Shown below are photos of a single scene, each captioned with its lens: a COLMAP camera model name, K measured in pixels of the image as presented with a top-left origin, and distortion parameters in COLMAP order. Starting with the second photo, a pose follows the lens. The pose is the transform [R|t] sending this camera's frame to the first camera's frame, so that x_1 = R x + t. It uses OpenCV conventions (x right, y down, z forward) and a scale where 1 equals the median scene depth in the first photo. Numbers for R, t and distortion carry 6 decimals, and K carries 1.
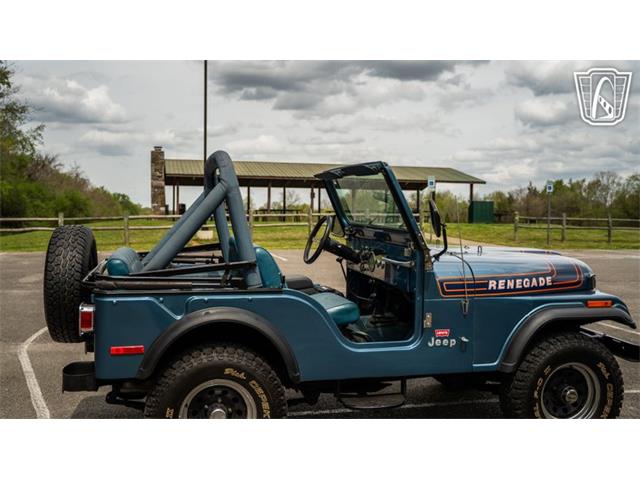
lens RADIAL K [[631.2, 0, 320.0], [0, 631.2, 240.0], [0, 0, 1]] dist [-0.080080, 0.227875]
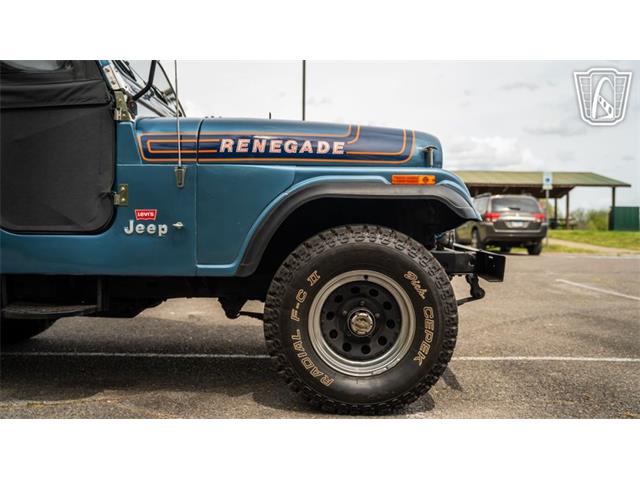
lens RADIAL K [[631.2, 0, 320.0], [0, 631.2, 240.0], [0, 0, 1]] dist [-0.080080, 0.227875]
pose [[0.970345, 0.001728, -0.241719, 0.518781], [-0.010123, 0.999388, -0.033494, 0.188254], [0.241513, 0.034947, 0.969768, 0.373348]]
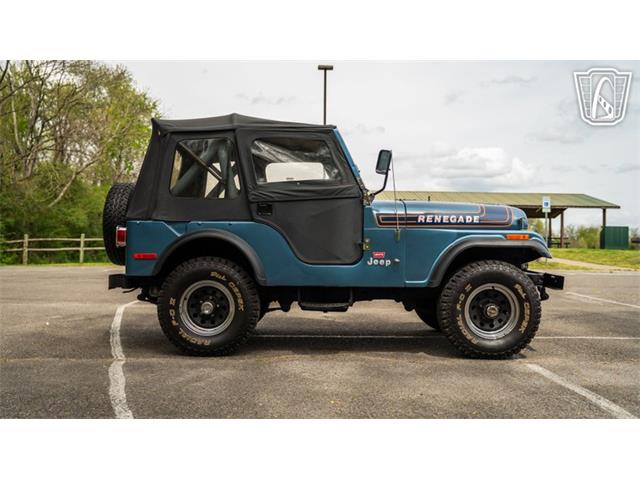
lens RADIAL K [[631.2, 0, 320.0], [0, 631.2, 240.0], [0, 0, 1]] dist [-0.080080, 0.227875]
pose [[0.973831, -0.003446, -0.227247, 0.356093], [-0.010139, 0.998231, -0.058584, 0.186980], [0.227046, 0.059355, 0.972074, -0.278607]]
